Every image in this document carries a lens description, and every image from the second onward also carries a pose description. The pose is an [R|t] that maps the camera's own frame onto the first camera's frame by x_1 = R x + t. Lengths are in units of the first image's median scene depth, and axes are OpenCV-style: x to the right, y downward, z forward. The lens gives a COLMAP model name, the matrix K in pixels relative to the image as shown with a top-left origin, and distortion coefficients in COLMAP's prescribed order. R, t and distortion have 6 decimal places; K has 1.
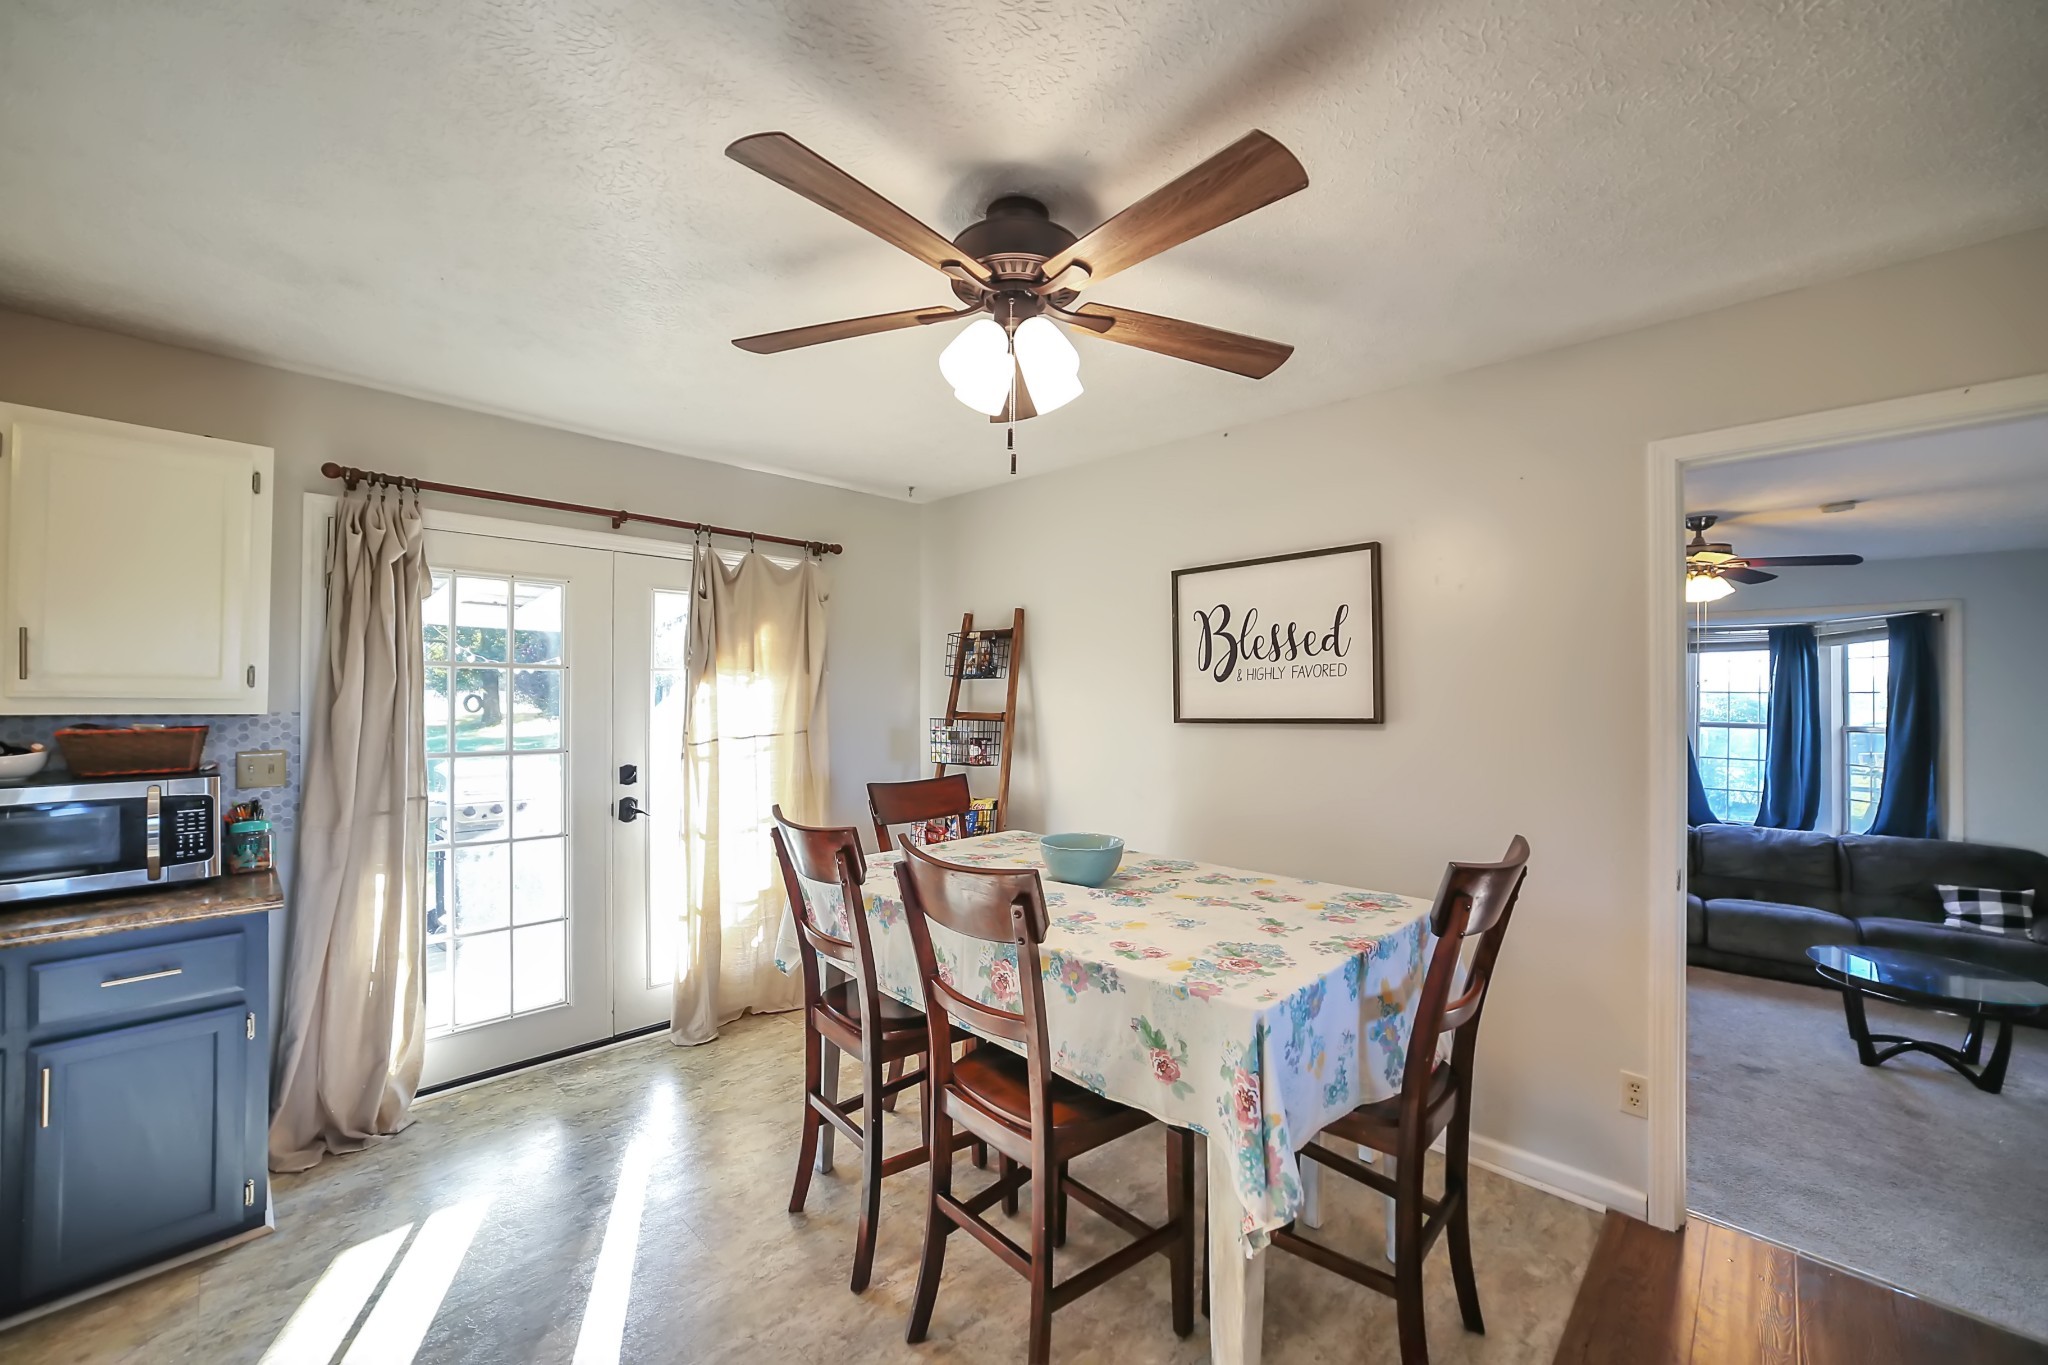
lens RADIAL K [[804.0, 0, 1019.3], [0, 804.0, 691.0], [0, 0, 1]] dist [-0.045787, 0.011423]
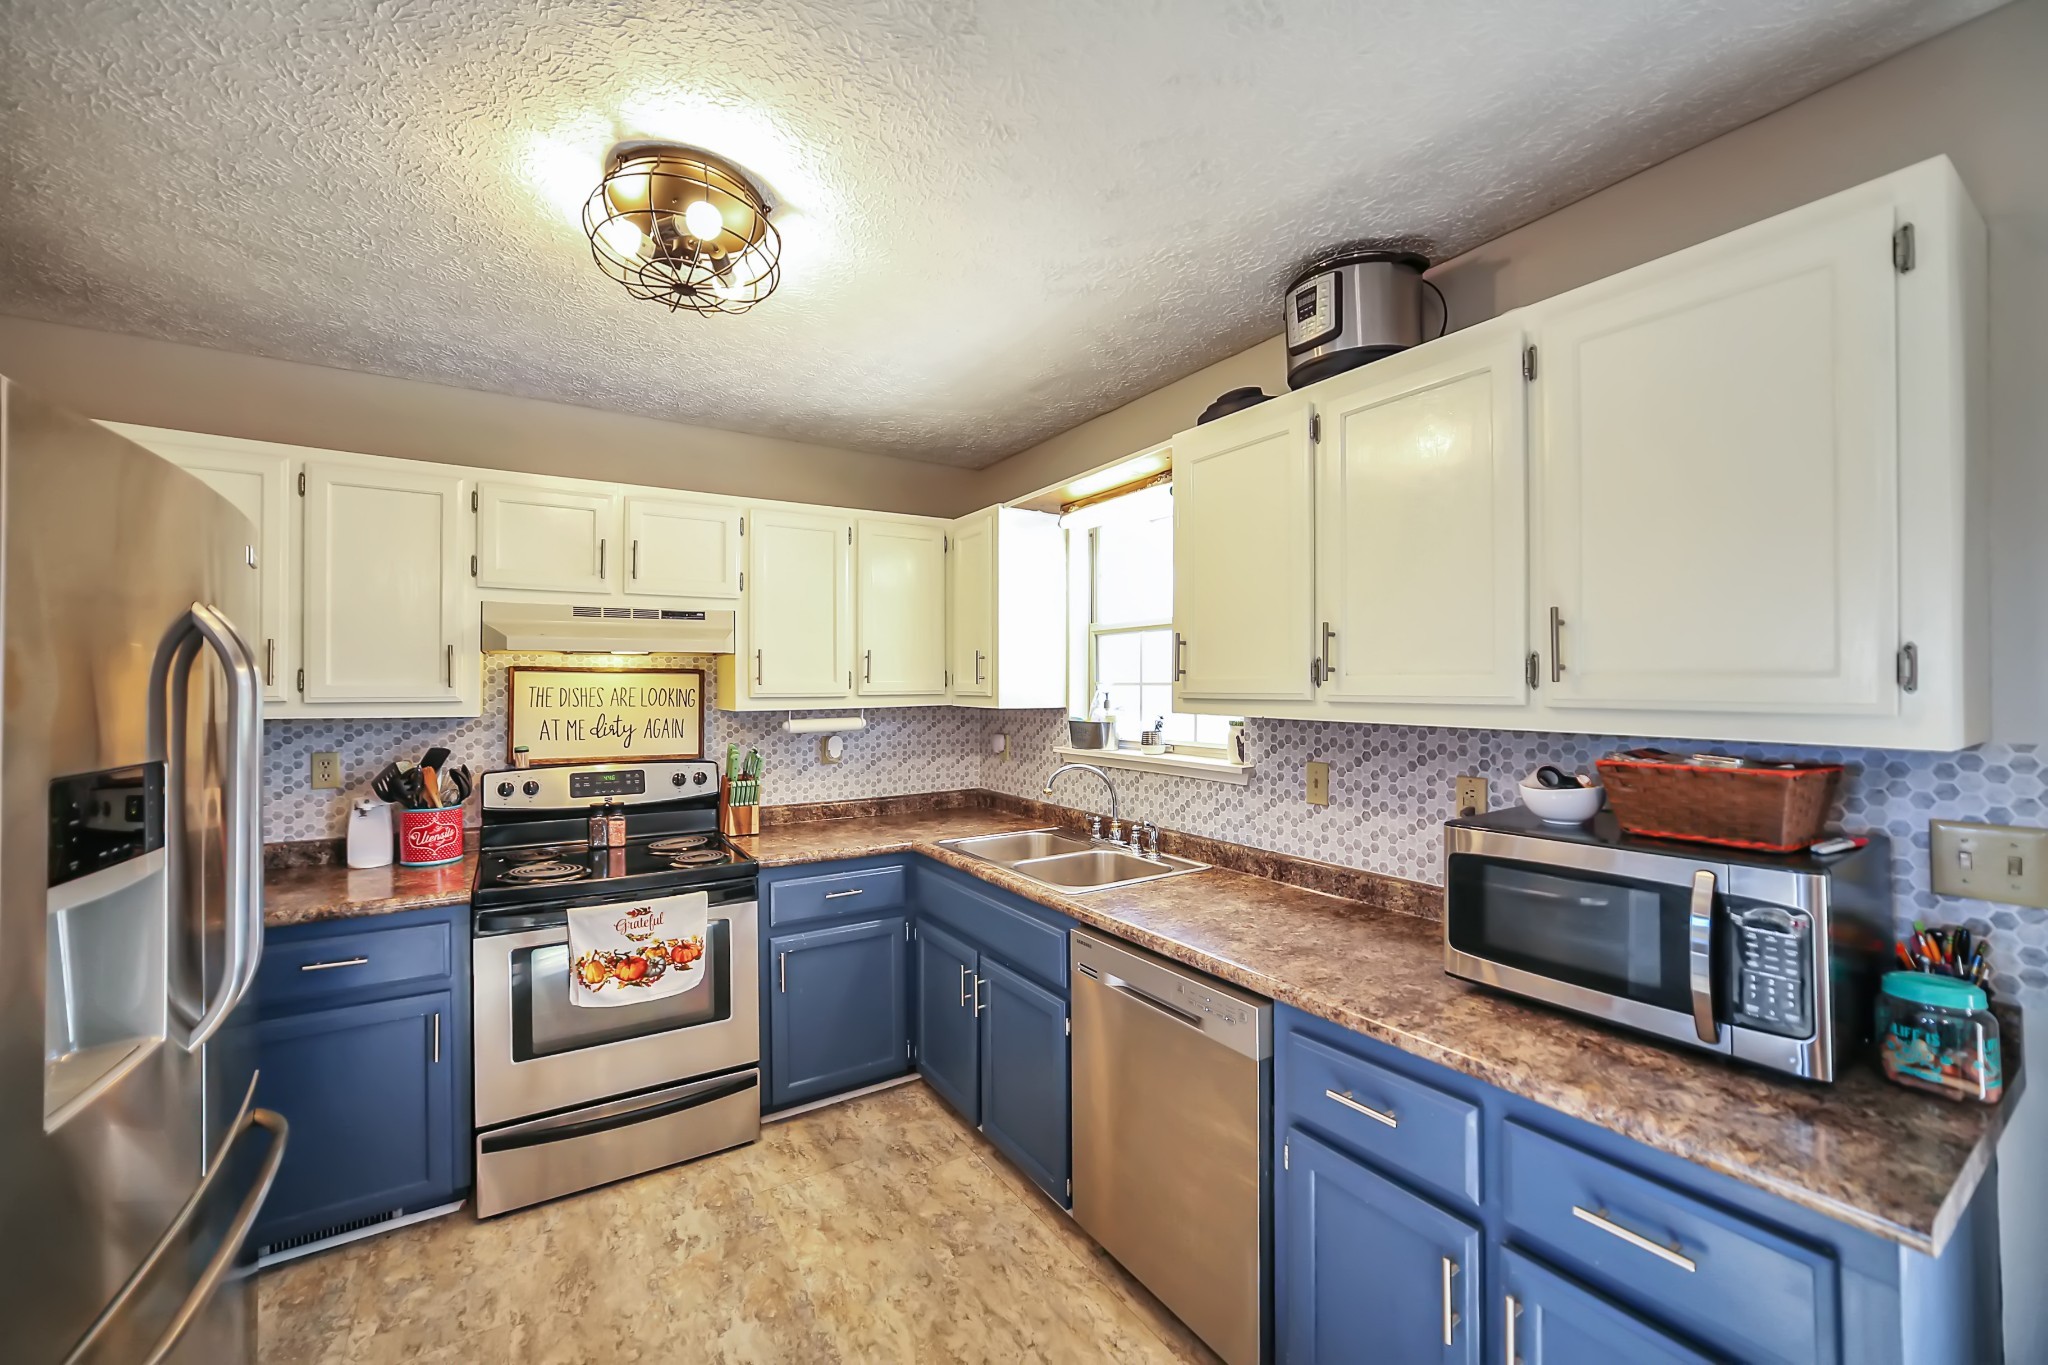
lens RADIAL K [[800.3, 0, 1016.4], [0, 800.3, 677.1], [0, 0, 1]] dist [-0.041209, 0.011611]
pose [[-0.231074, -0.020952, -0.972711, -0.412116], [0.003114, 0.999747, -0.022274, -0.004502], [0.972931, -0.008176, -0.230950, 0.579237]]
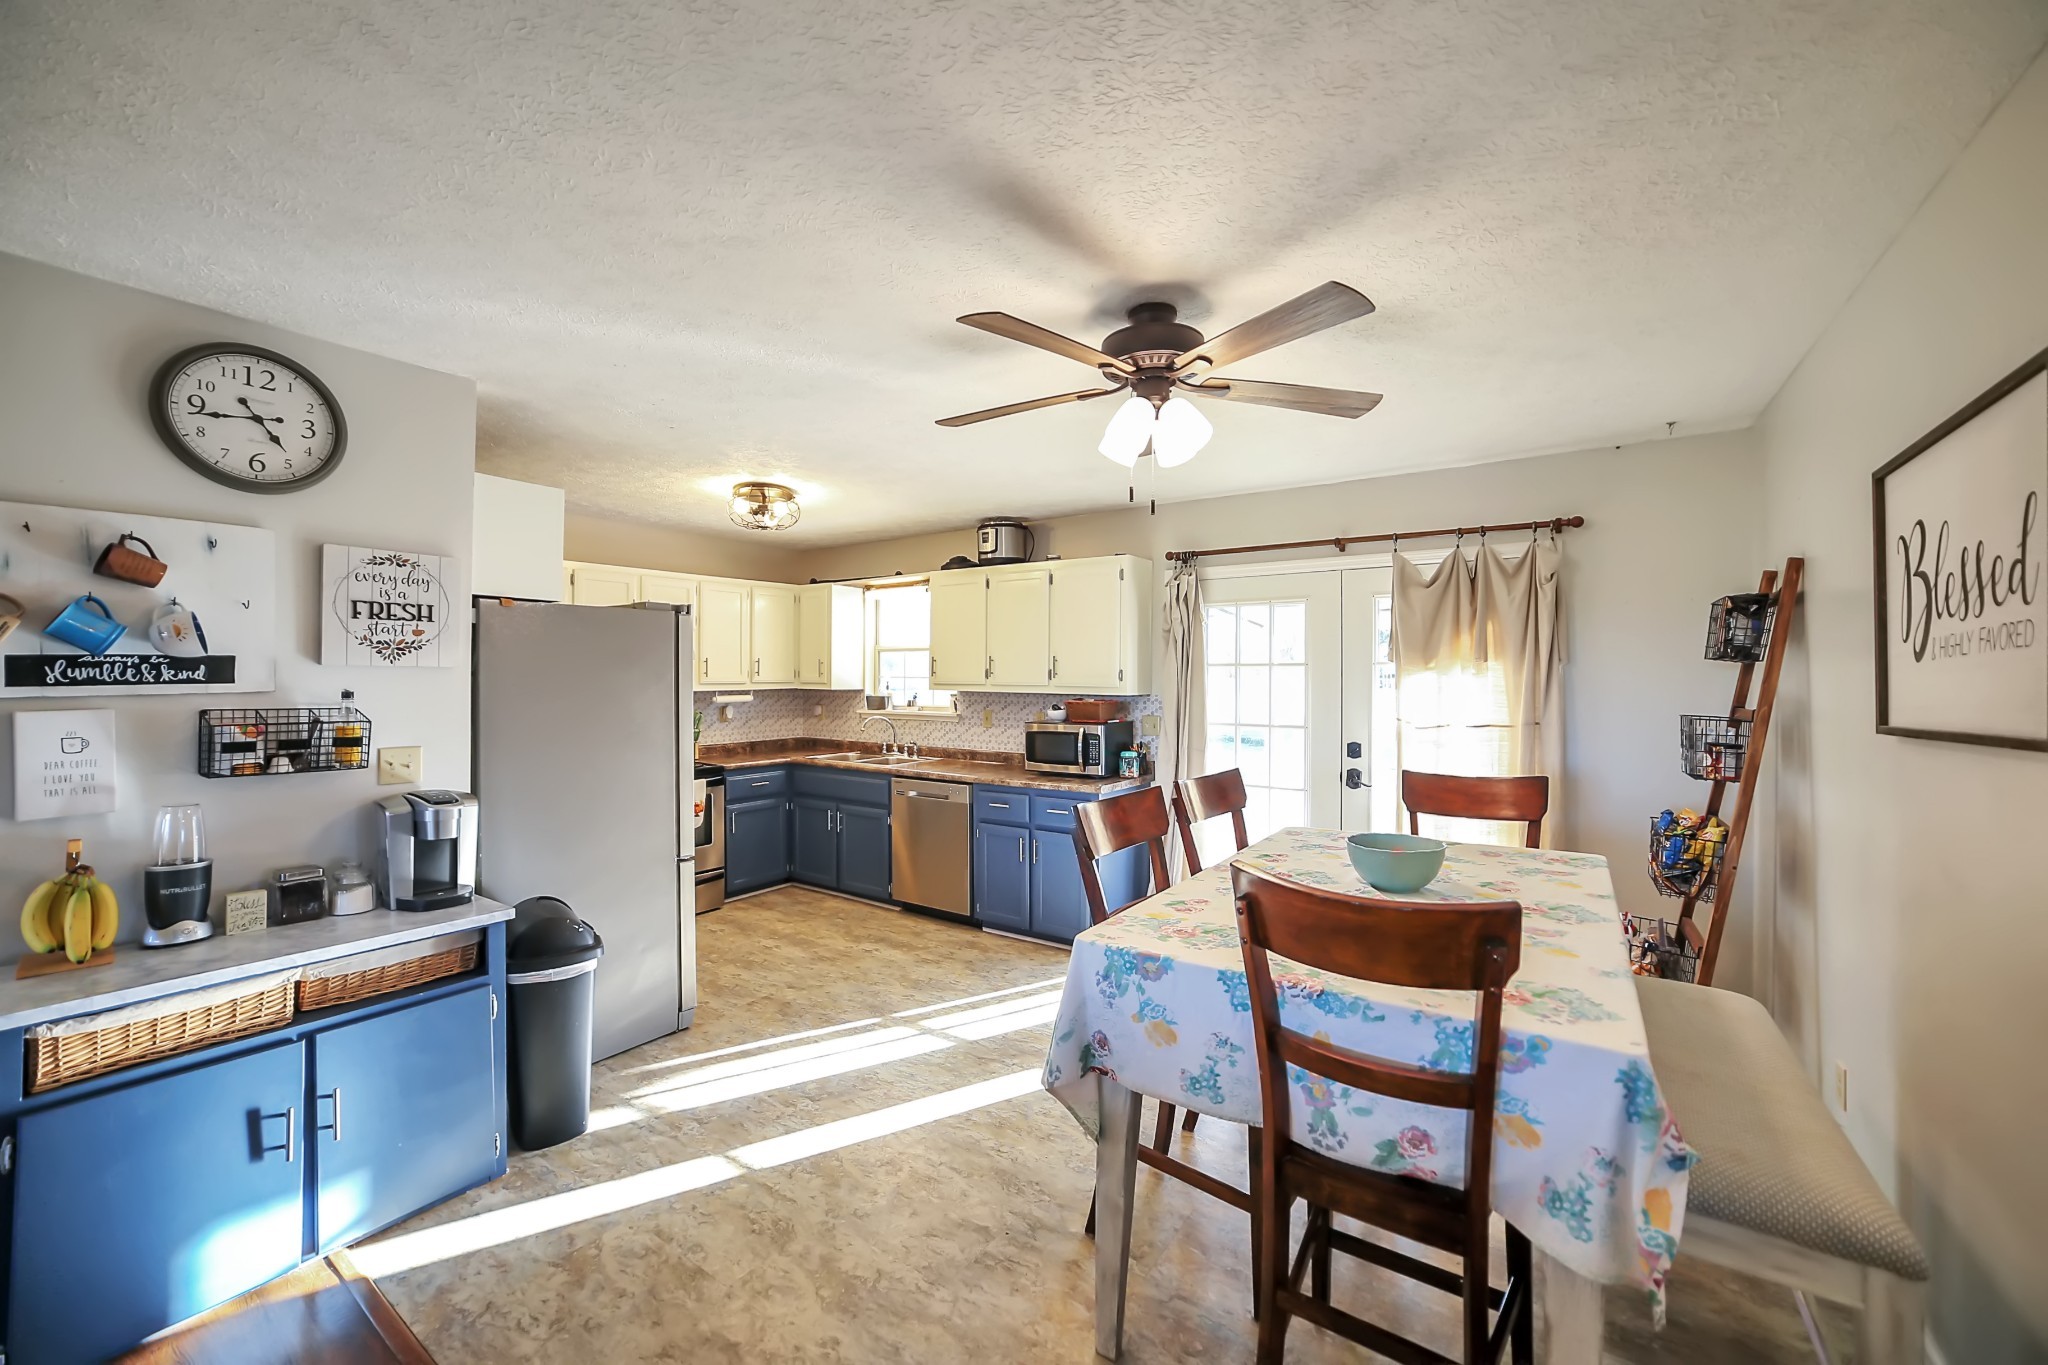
lens RADIAL K [[800.3, 0, 1016.4], [0, 800.3, 677.1], [0, 0, 1]] dist [-0.041209, 0.011611]
pose [[0.159424, -0.008859, -0.987170, 0.916707], [0.003338, 0.999959, -0.008435, 0.001536], [0.987205, -0.001951, 0.159447, 0.417979]]
